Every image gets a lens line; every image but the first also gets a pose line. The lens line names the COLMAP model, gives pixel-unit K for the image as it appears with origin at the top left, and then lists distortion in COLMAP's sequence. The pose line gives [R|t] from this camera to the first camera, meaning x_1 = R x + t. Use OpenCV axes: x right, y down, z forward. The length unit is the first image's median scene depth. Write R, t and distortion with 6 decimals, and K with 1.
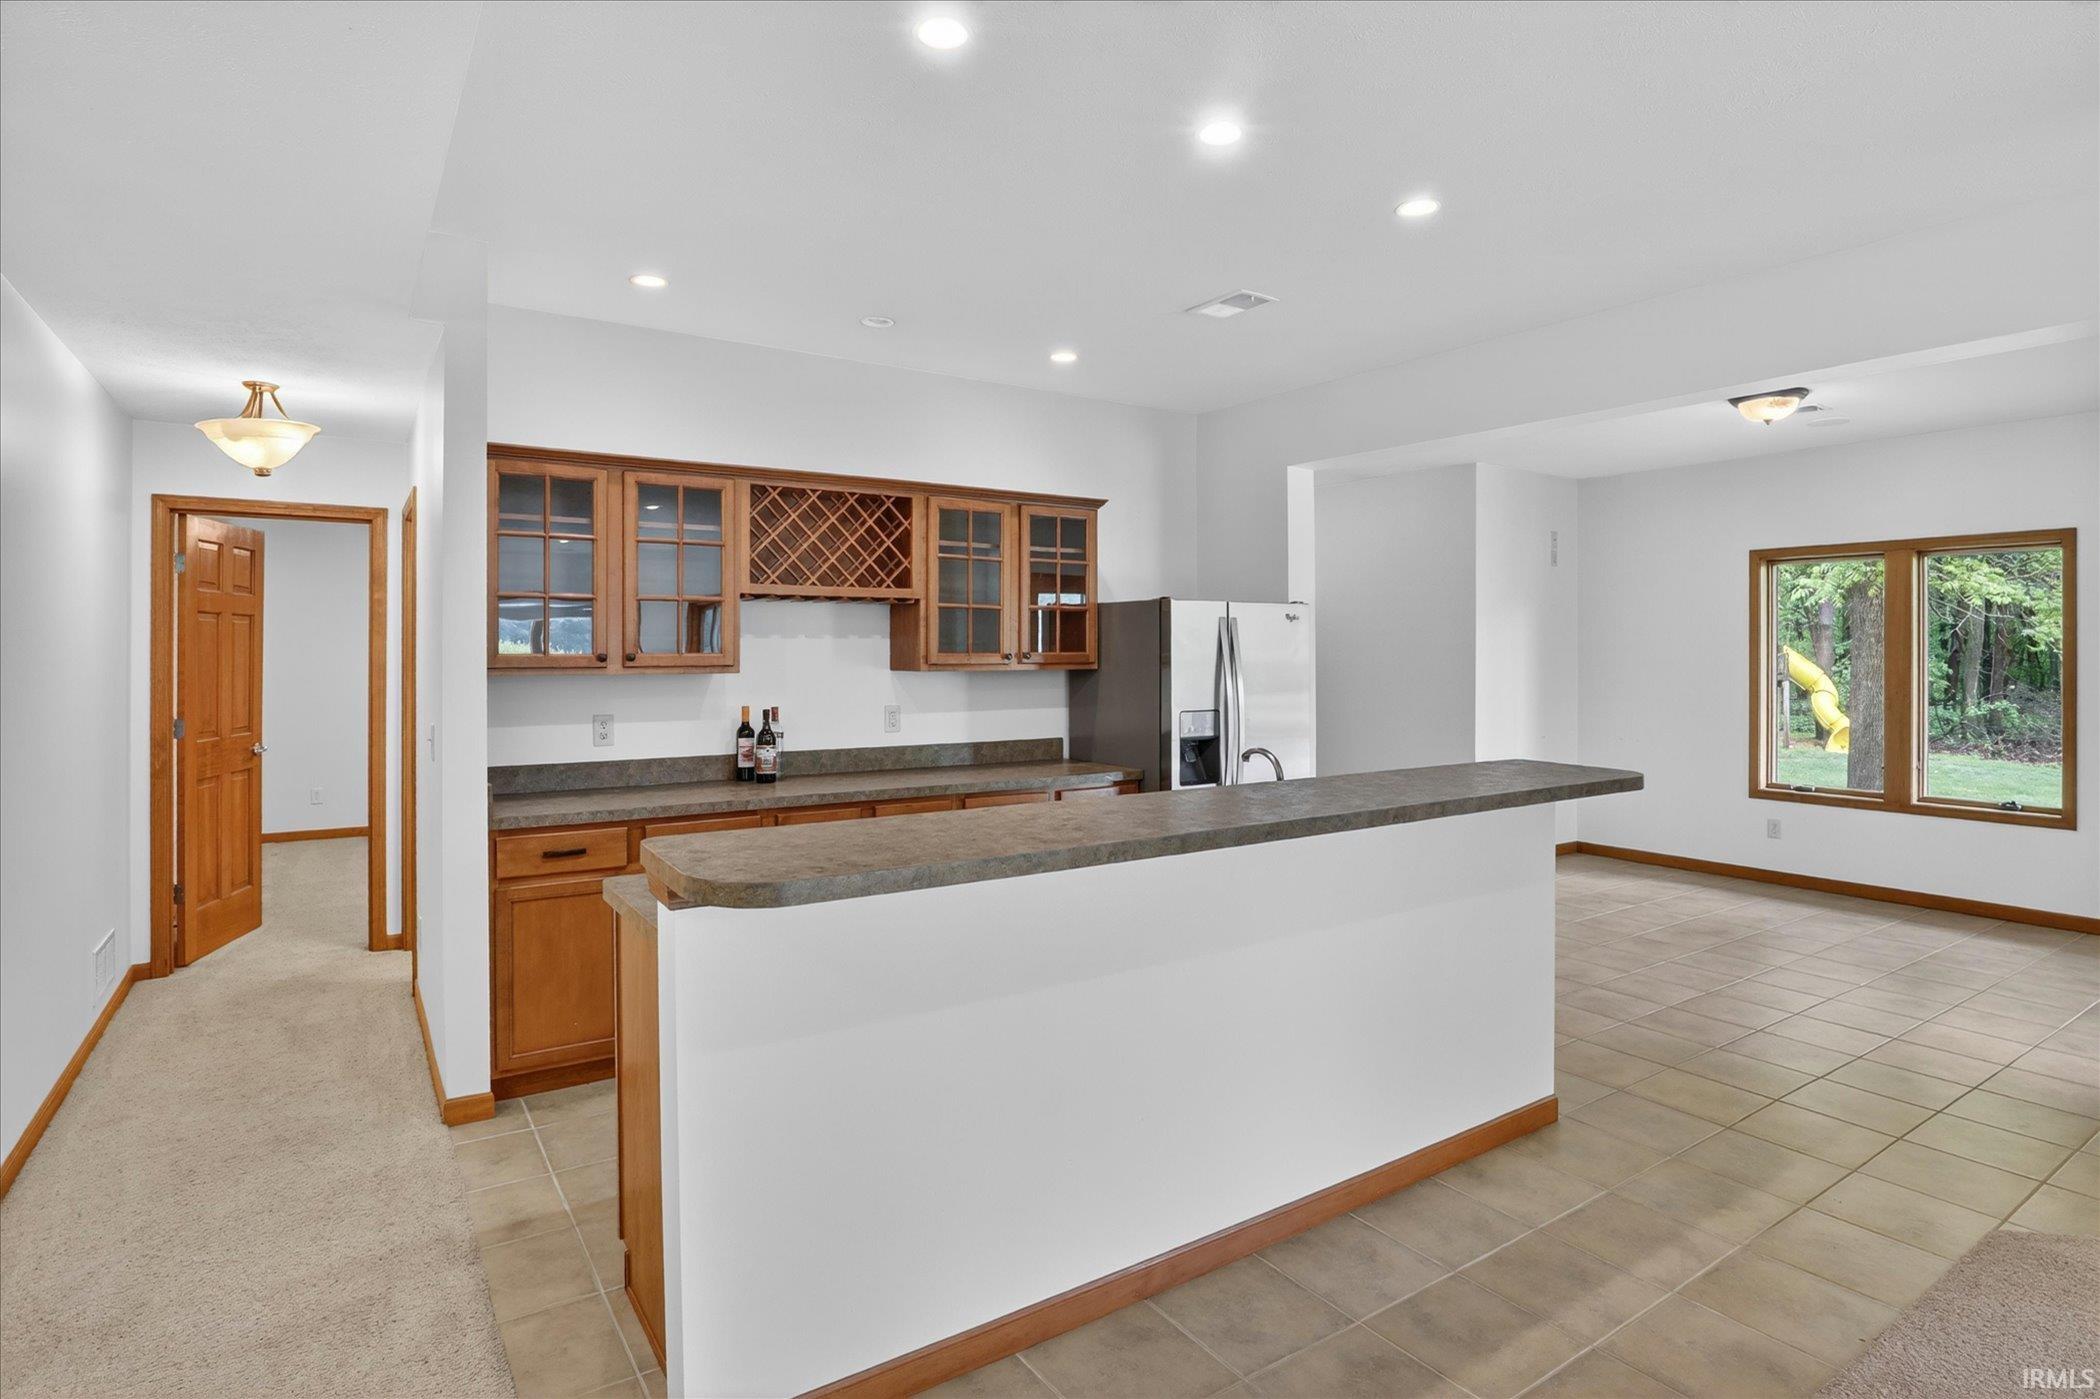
lens RADIAL K [[1070.3, 0, 1042.3], [0, 1070.3, 651.0], [0, 0, 1]] dist [-0.047253, 0.015803]
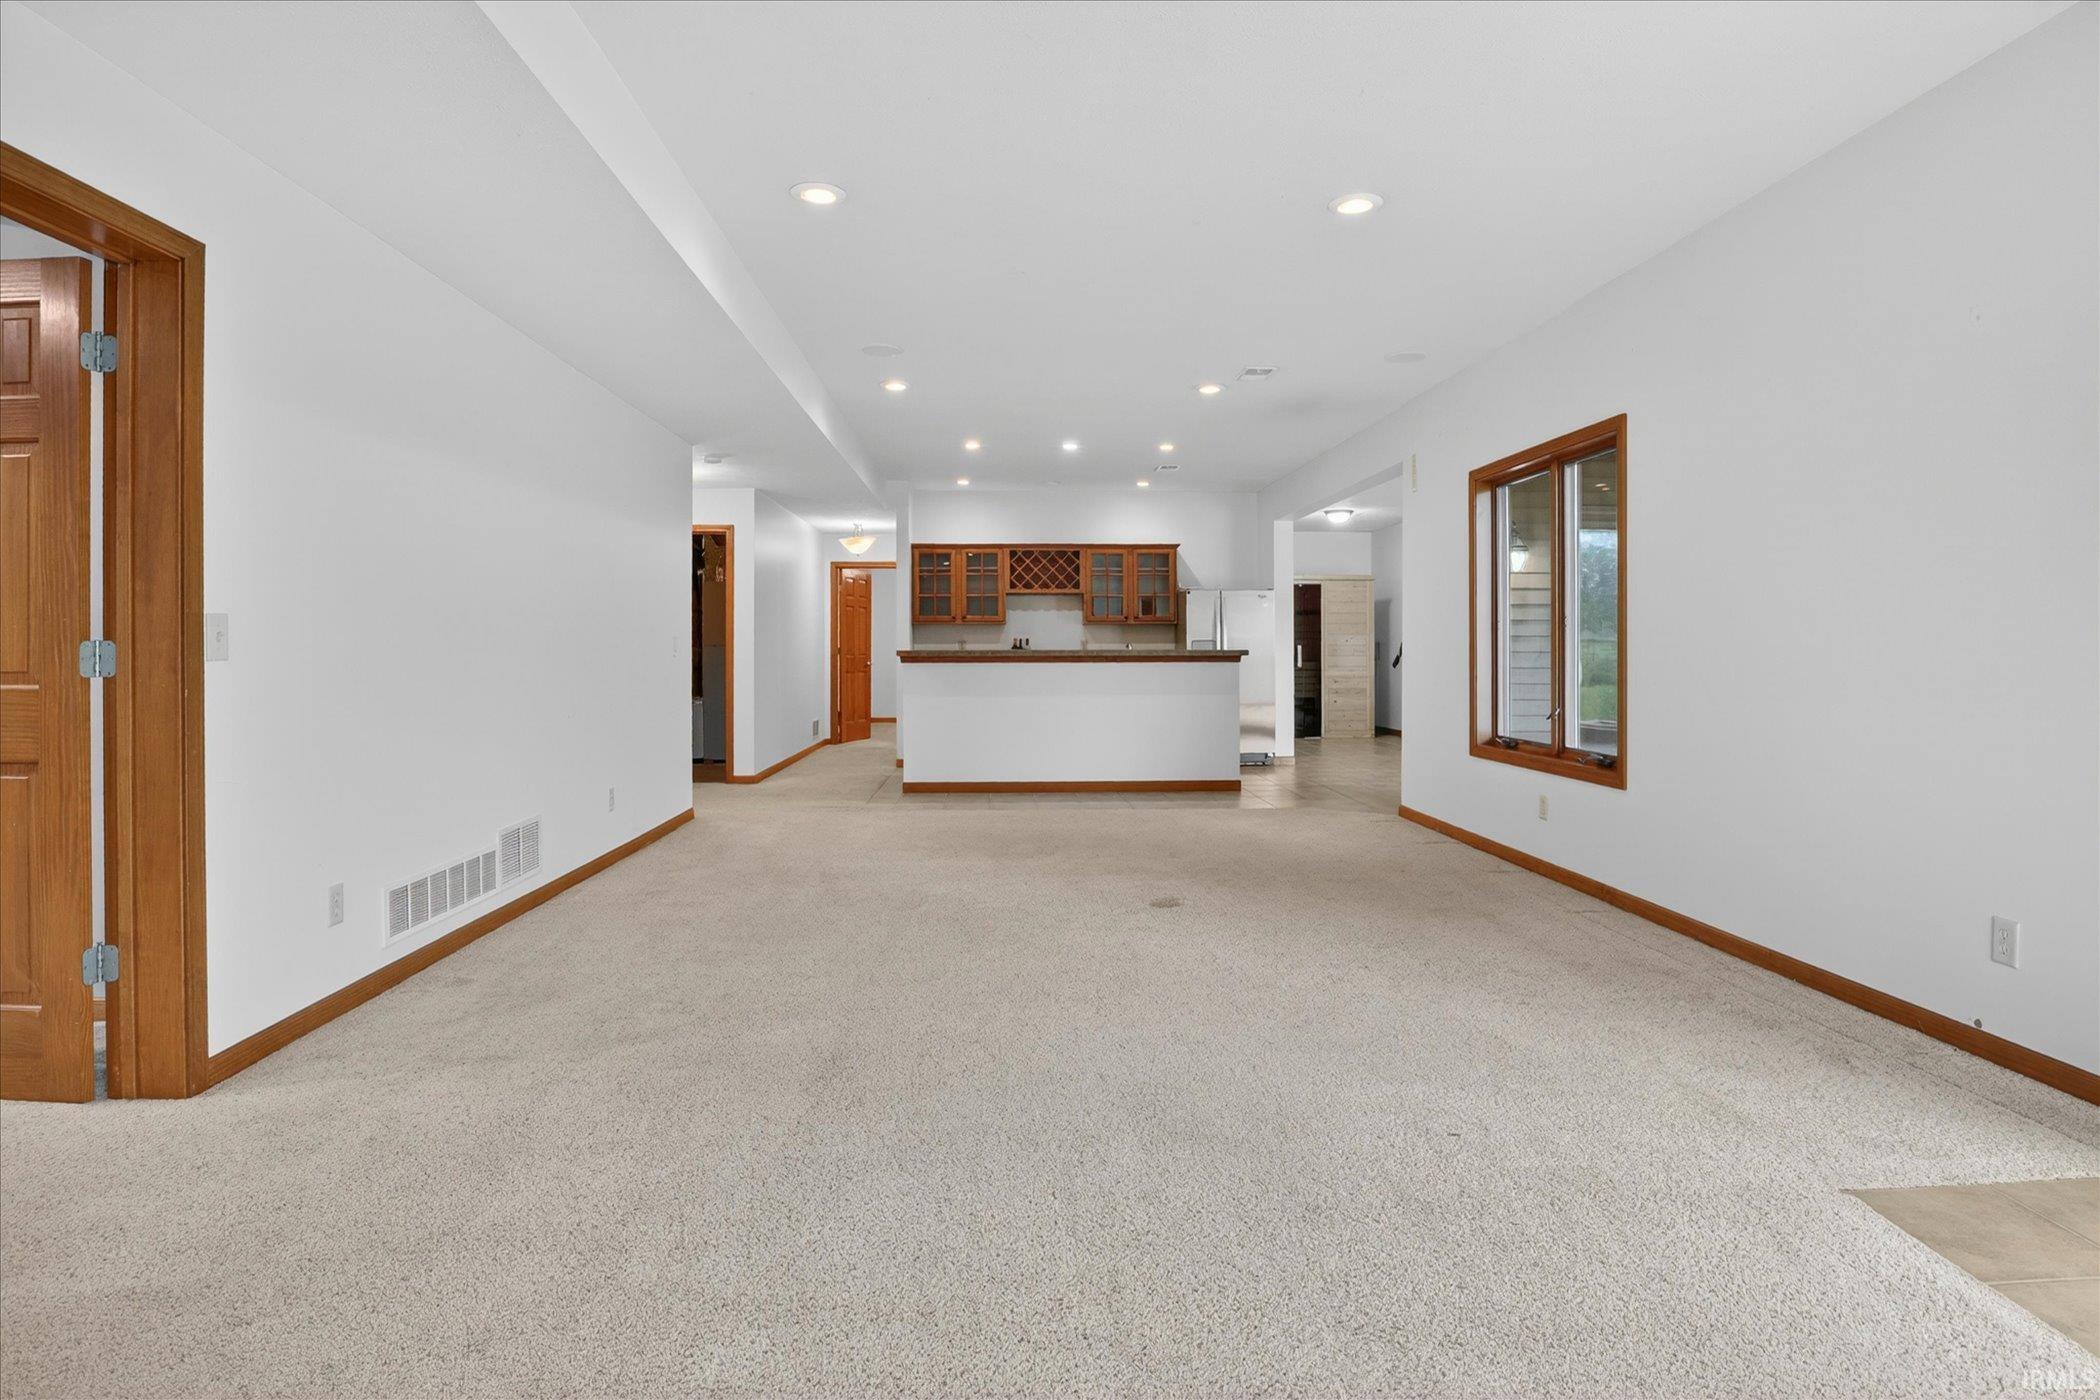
lens RADIAL K [[1070.3, 0, 1042.3], [0, 1070.3, 651.5], [0, 0, 1]] dist [-0.047253, 0.015803]
pose [[0.854801, -0.000196, -0.518956, 1.014802], [0.002382, 0.999991, 0.003545, 0.069565], [0.518951, -0.004266, 0.854794, -1.044102]]
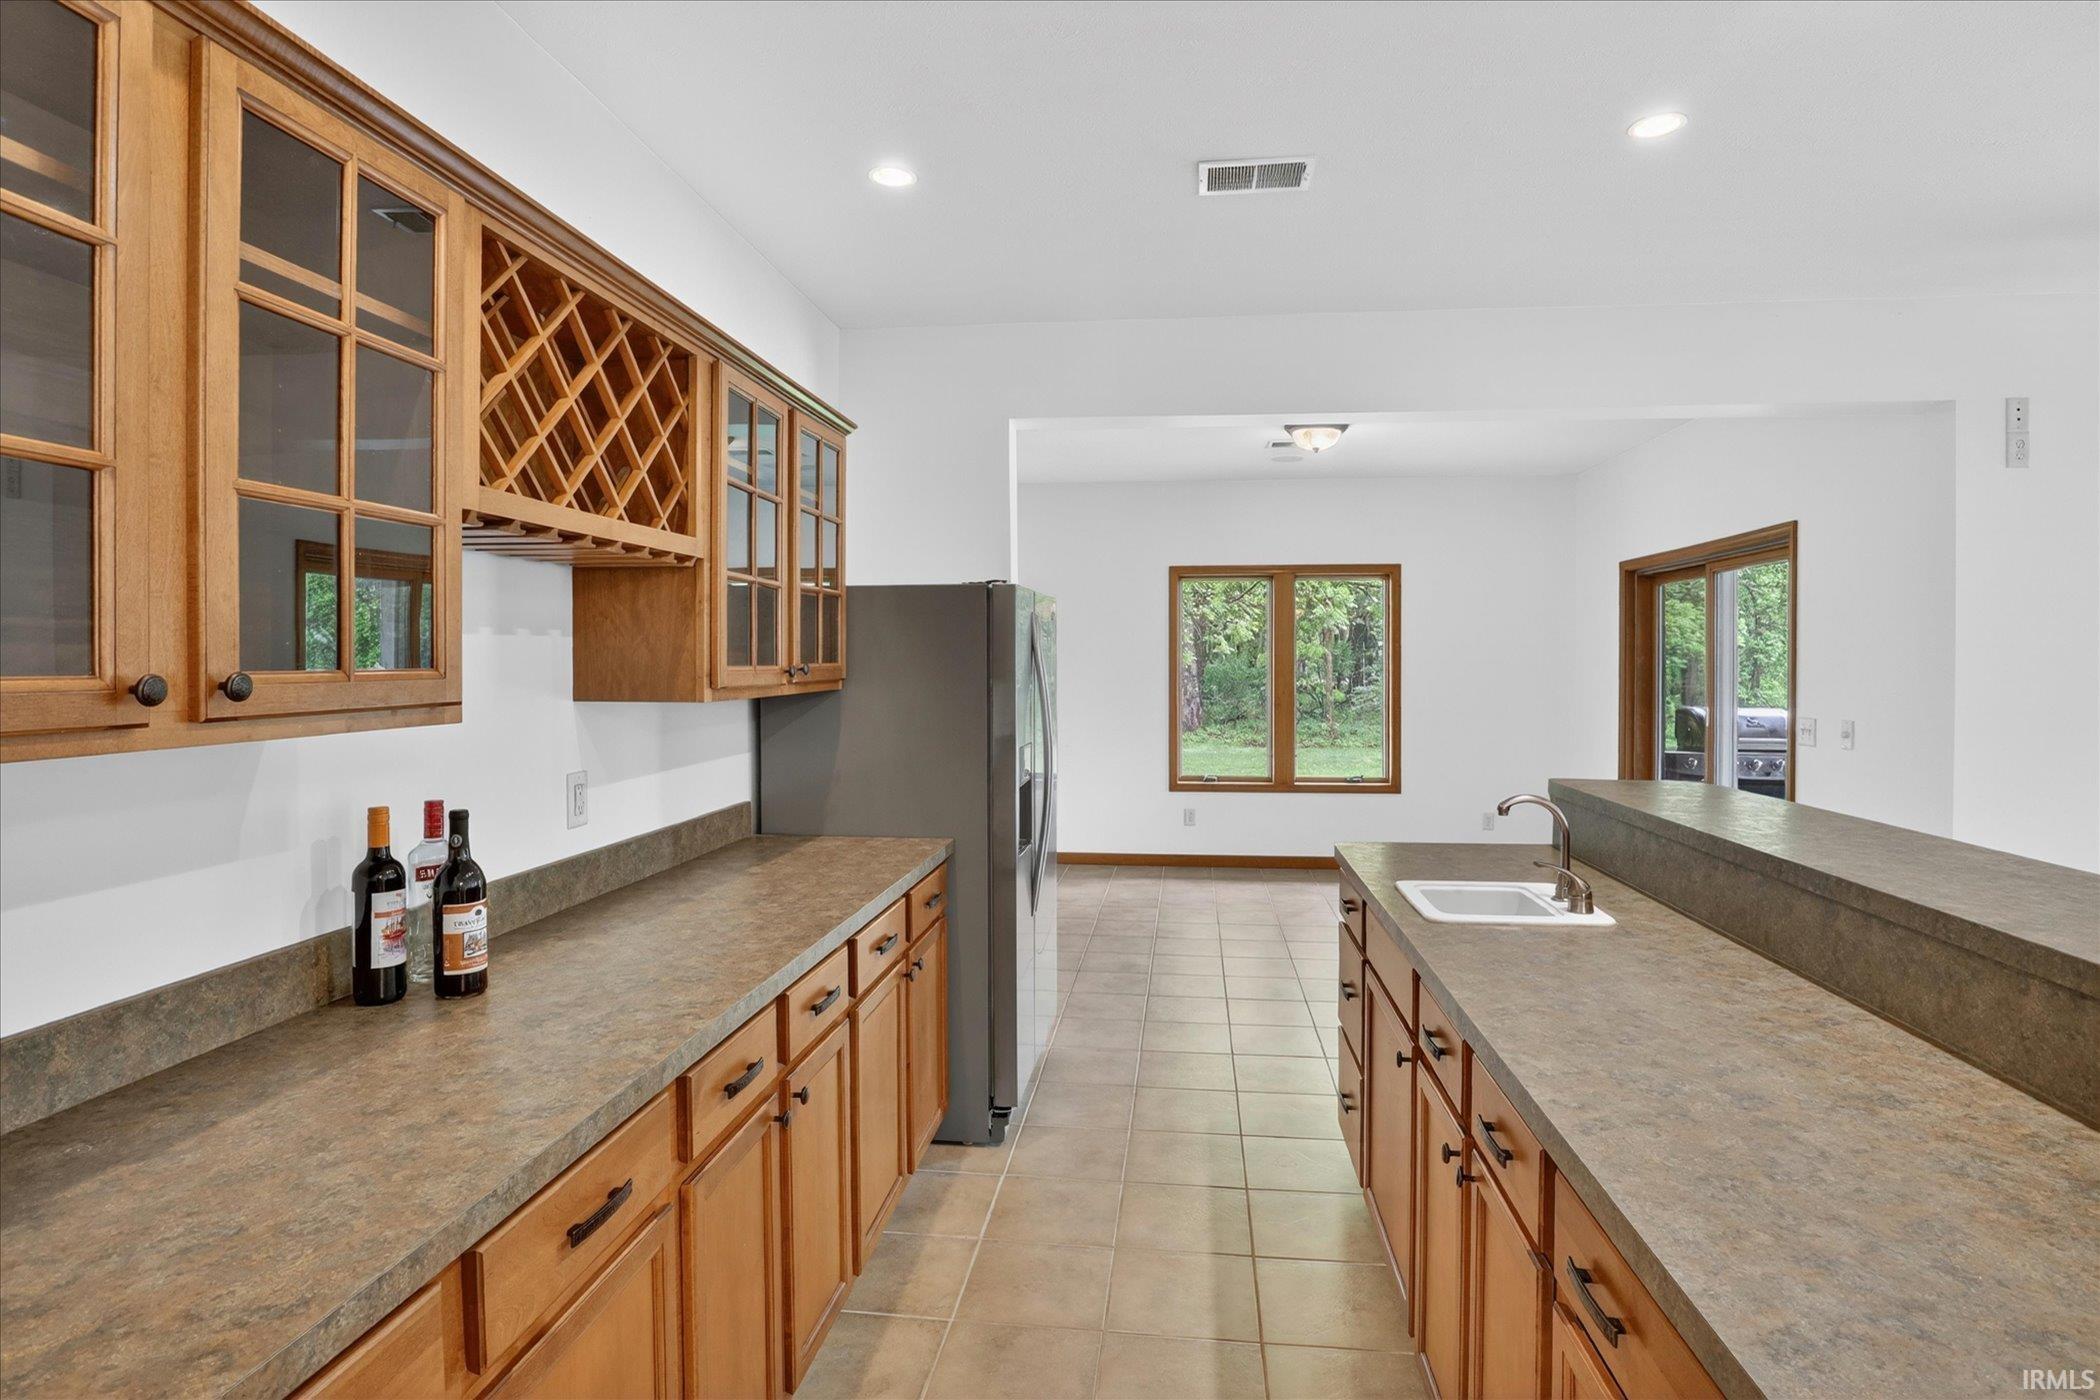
lens RADIAL K [[1070.3, 0, 1042.3], [0, 1070.3, 651.5], [0, 0, 1]] dist [-0.047253, 0.015803]
pose [[0.651510, 0.002253, 0.758637, -0.383363], [0.003219, 0.999978, -0.005734, -0.001152], [-0.758633, 0.006178, 0.651489, 0.539210]]
